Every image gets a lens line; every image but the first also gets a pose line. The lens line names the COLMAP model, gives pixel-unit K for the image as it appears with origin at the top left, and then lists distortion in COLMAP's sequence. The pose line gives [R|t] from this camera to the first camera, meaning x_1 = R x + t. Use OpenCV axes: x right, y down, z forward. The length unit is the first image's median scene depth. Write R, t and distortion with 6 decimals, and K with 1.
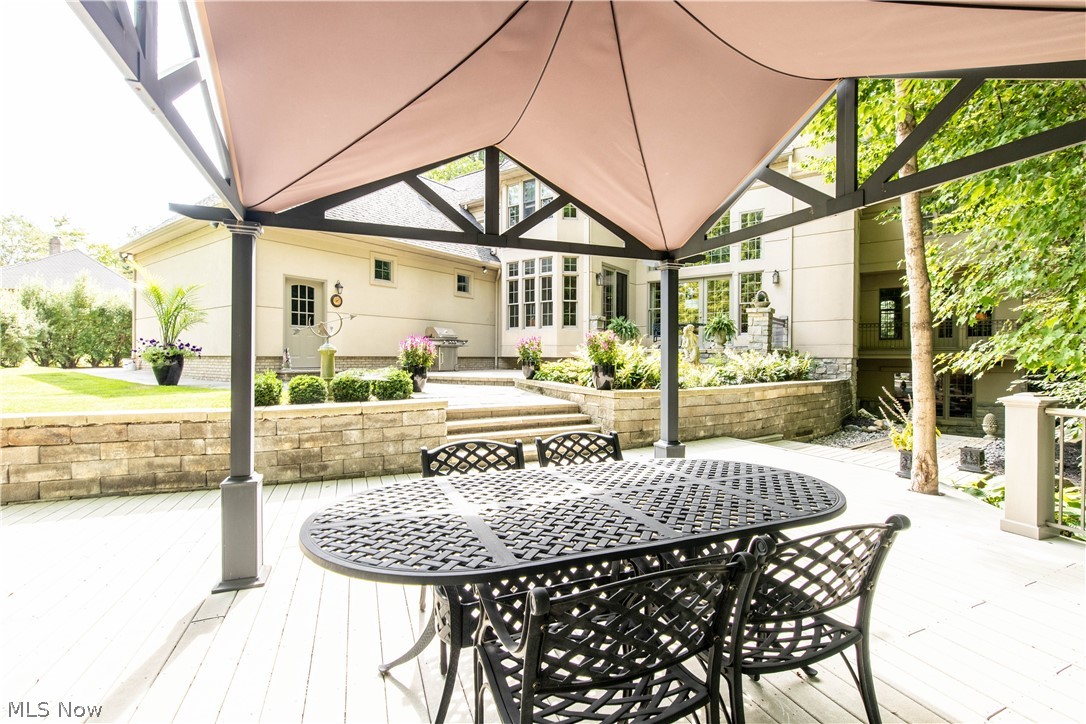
lens RADIAL K [[473.0, 0, 543.0], [0, 473.0, 362.0], [0, 0, 1]] dist [0.000046, -0.000251]
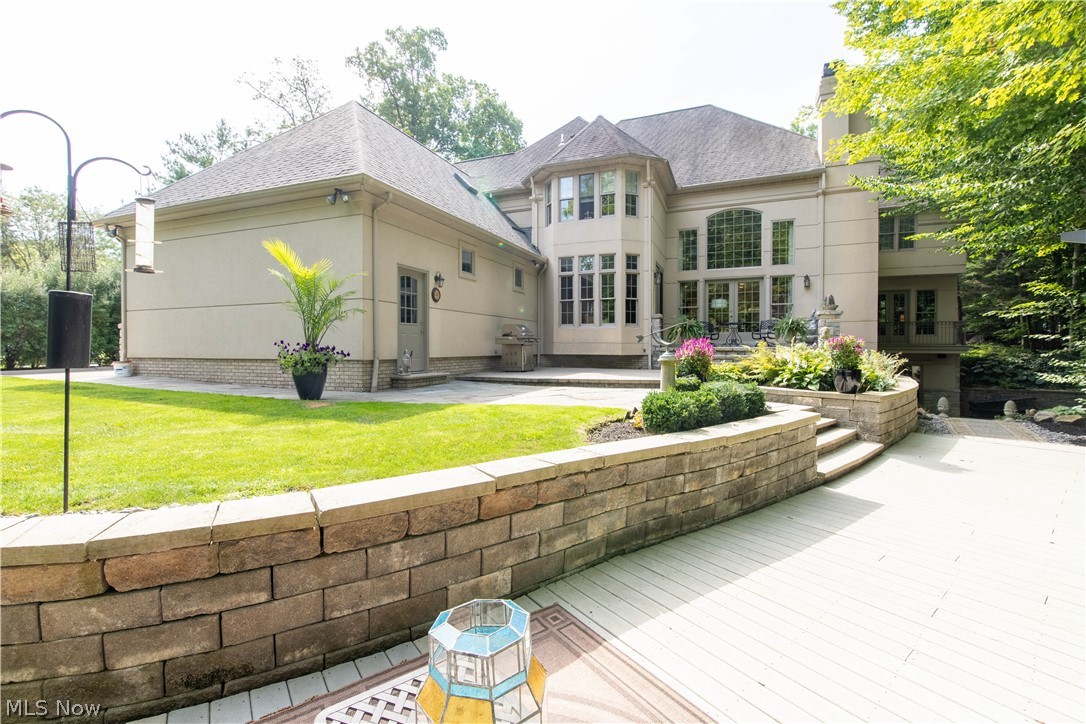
lens RADIAL K [[470.4, 0, 541.7], [0, 470.4, 348.9], [0, 0, 1]] dist [-0.000502, -0.000136]
pose [[0.969677, -0.004411, 0.244351, -0.370063], [0.006387, 0.999953, -0.007297, -0.016918], [-0.244307, 0.008636, 0.969659, 0.082670]]
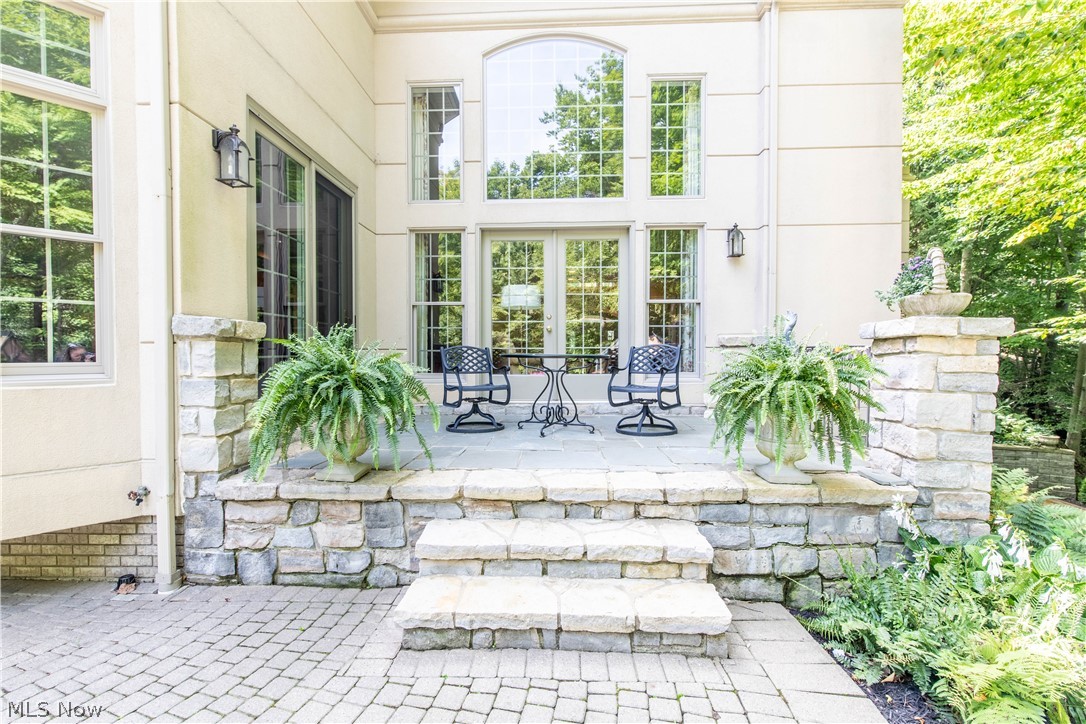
lens RADIAL K [[473.0, 0, 543.0], [0, 473.0, 362.0], [0, 0, 1]] dist [0.000046, -0.000251]
pose [[0.827771, -0.014568, 0.560877, 0.114239], [0.019904, 0.999796, -0.003407, -0.072969], [-0.560713, 0.013984, 0.827892, 0.733358]]
